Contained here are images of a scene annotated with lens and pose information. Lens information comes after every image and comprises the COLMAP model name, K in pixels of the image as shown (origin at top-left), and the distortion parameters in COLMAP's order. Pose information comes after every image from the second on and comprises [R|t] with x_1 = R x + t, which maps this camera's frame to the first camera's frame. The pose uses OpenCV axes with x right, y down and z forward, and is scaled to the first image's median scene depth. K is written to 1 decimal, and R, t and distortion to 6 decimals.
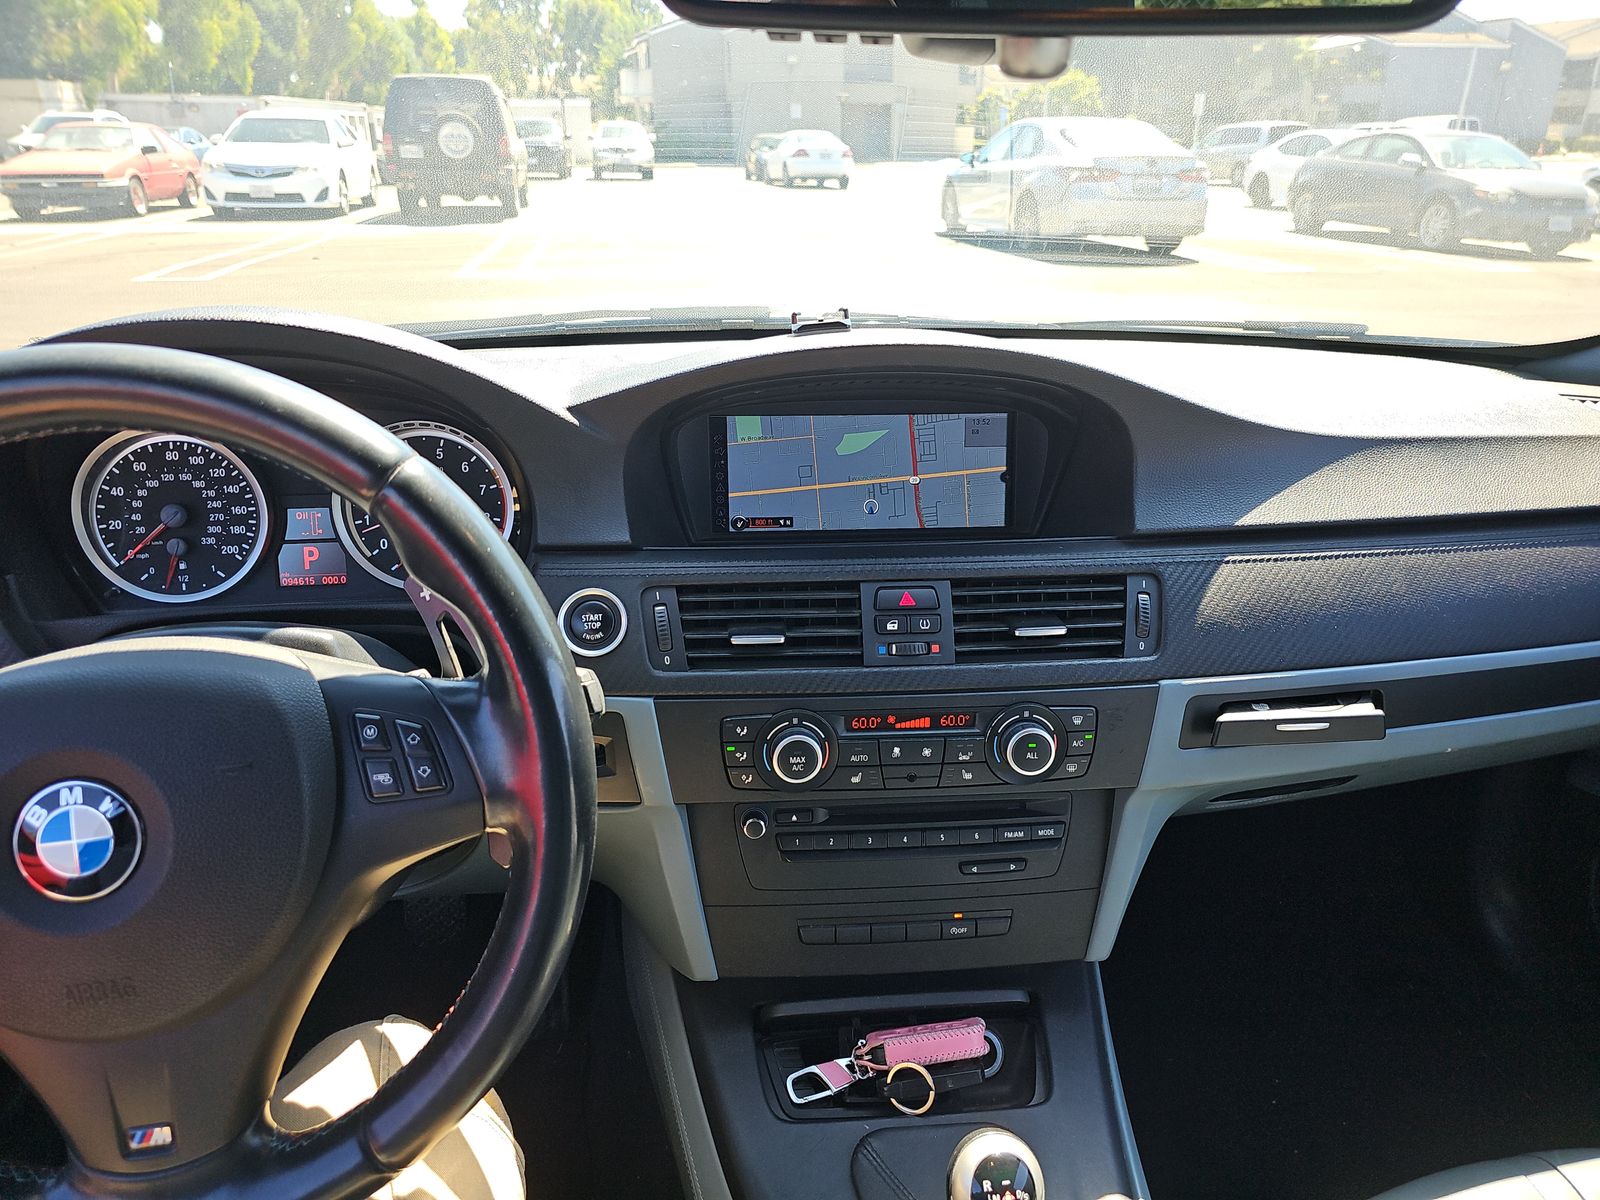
lens RADIAL K [[1069.8, 0, 837.8], [0, 1069.8, 589.5], [0, 0, 1]] dist [0.025680, -0.036570]
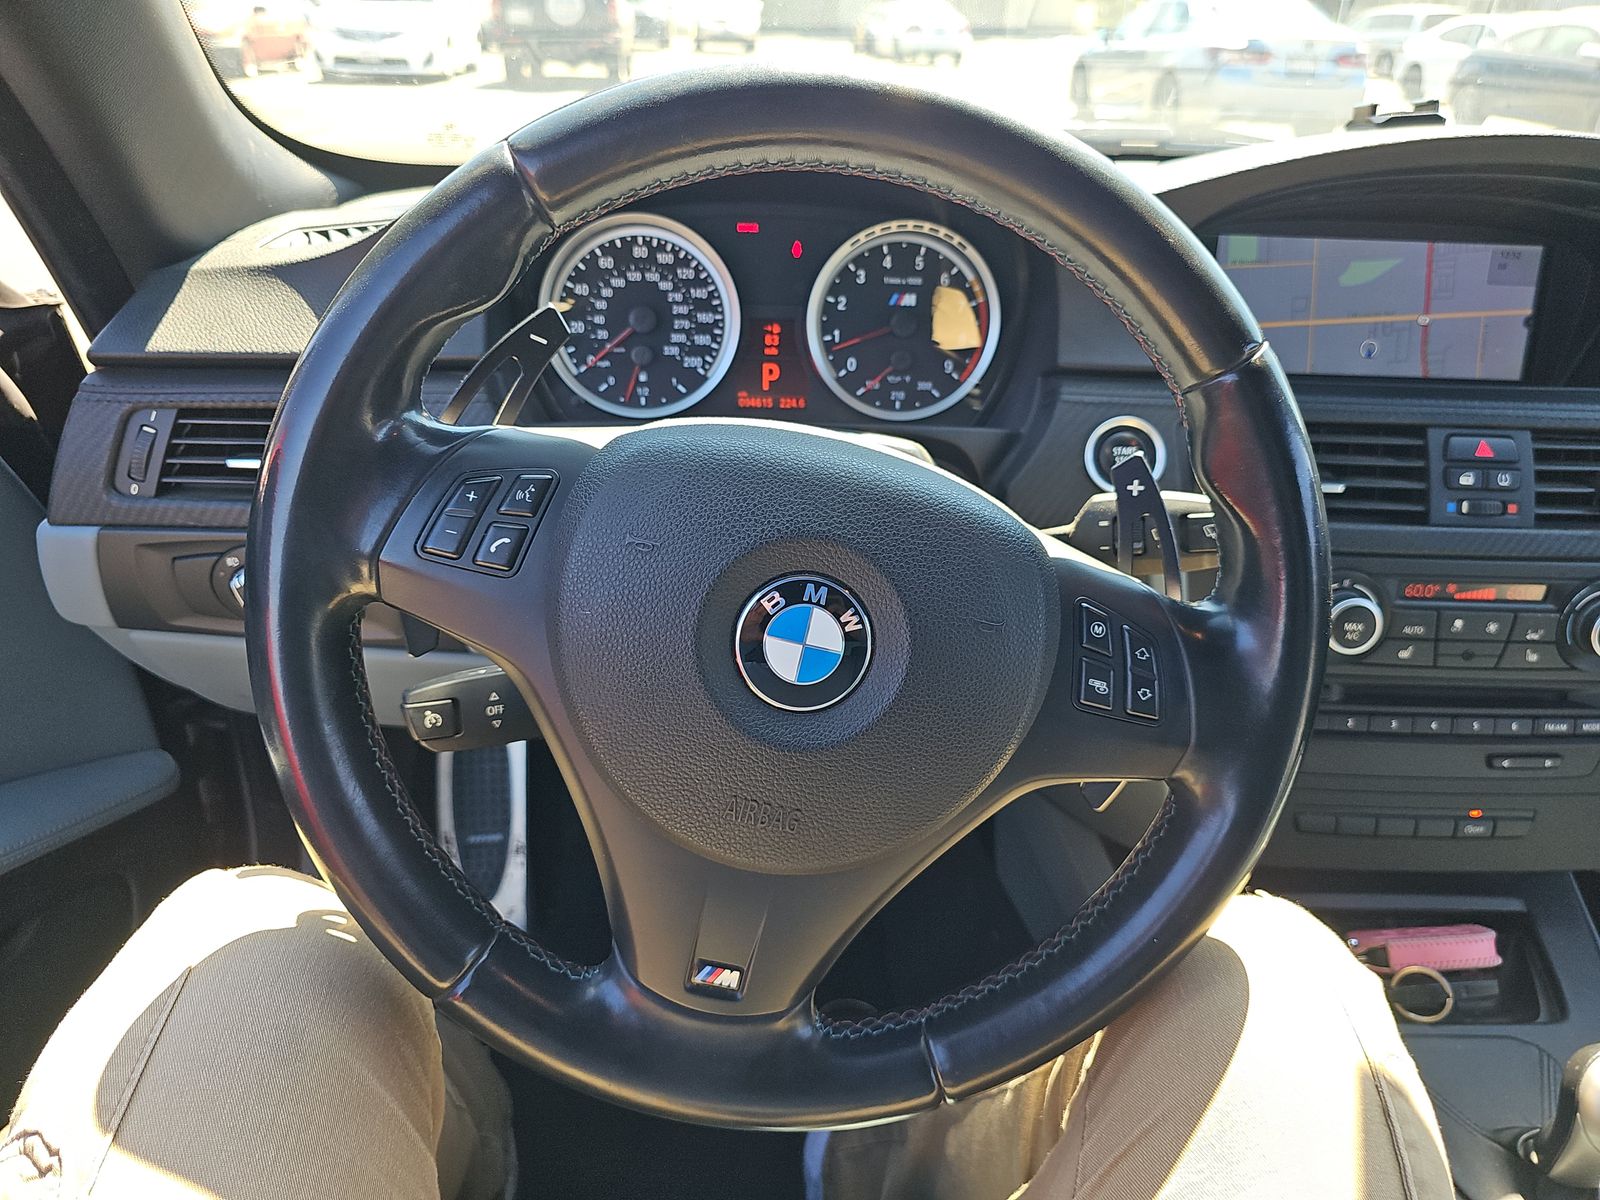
lens RADIAL K [[1069.8, 0, 817.5], [0, 1069.8, 590.6], [0, 0, 1]] dist [0.025680, -0.036570]
pose [[0.995749, 0.057396, -0.072033, -0.383343], [-0.050444, 0.994211, 0.094867, 0.064024], [0.077061, -0.090830, 0.992880, 0.089991]]
